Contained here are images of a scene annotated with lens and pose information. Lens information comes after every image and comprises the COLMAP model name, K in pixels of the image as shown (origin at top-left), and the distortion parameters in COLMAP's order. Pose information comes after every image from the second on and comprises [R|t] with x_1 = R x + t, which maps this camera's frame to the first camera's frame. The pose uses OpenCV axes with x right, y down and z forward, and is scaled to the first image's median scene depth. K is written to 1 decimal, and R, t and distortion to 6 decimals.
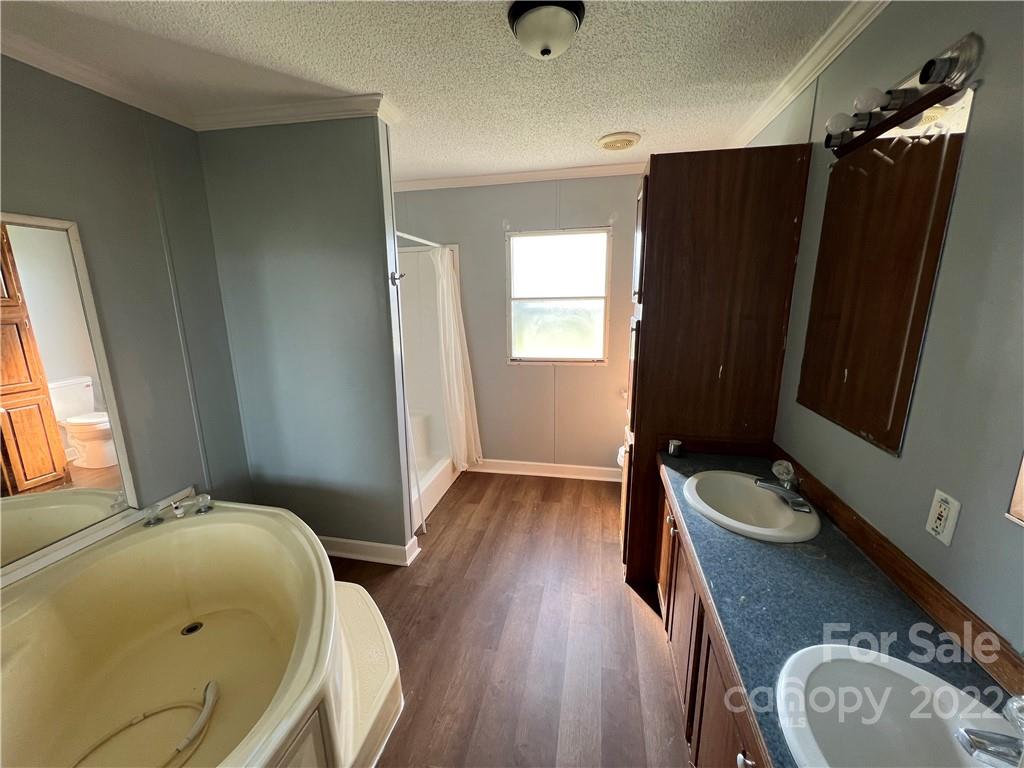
lens RADIAL K [[413.0, 0, 513.0], [0, 413.0, 381.9], [0, 0, 1]] dist [0.003083, 0.000276]
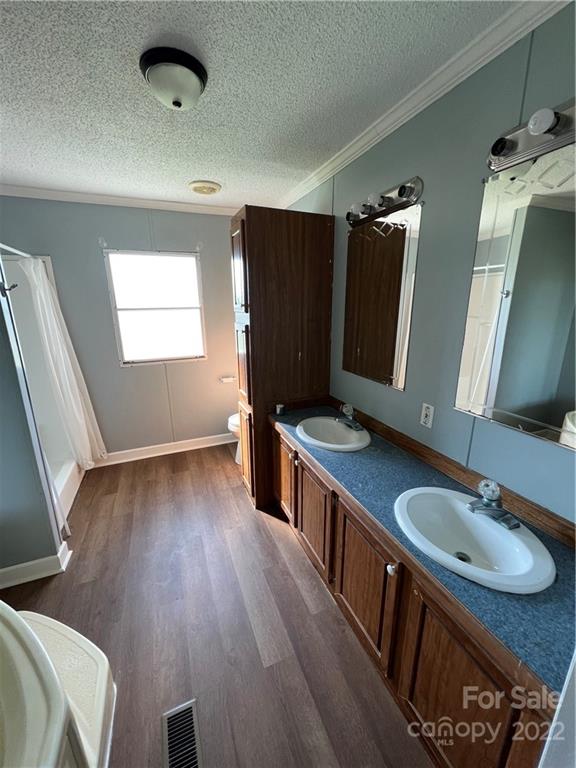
lens RADIAL K [[309.7, 0, 288.7], [0, 309.7, 382.5], [0, 0, 1]] dist [0.003083, 0.000276]
pose [[0.823069, -0.136088, 0.551396, -0.185151], [0.115322, 0.990689, 0.072367, -0.015219], [-0.556110, 0.004025, 0.831099, 0.049777]]
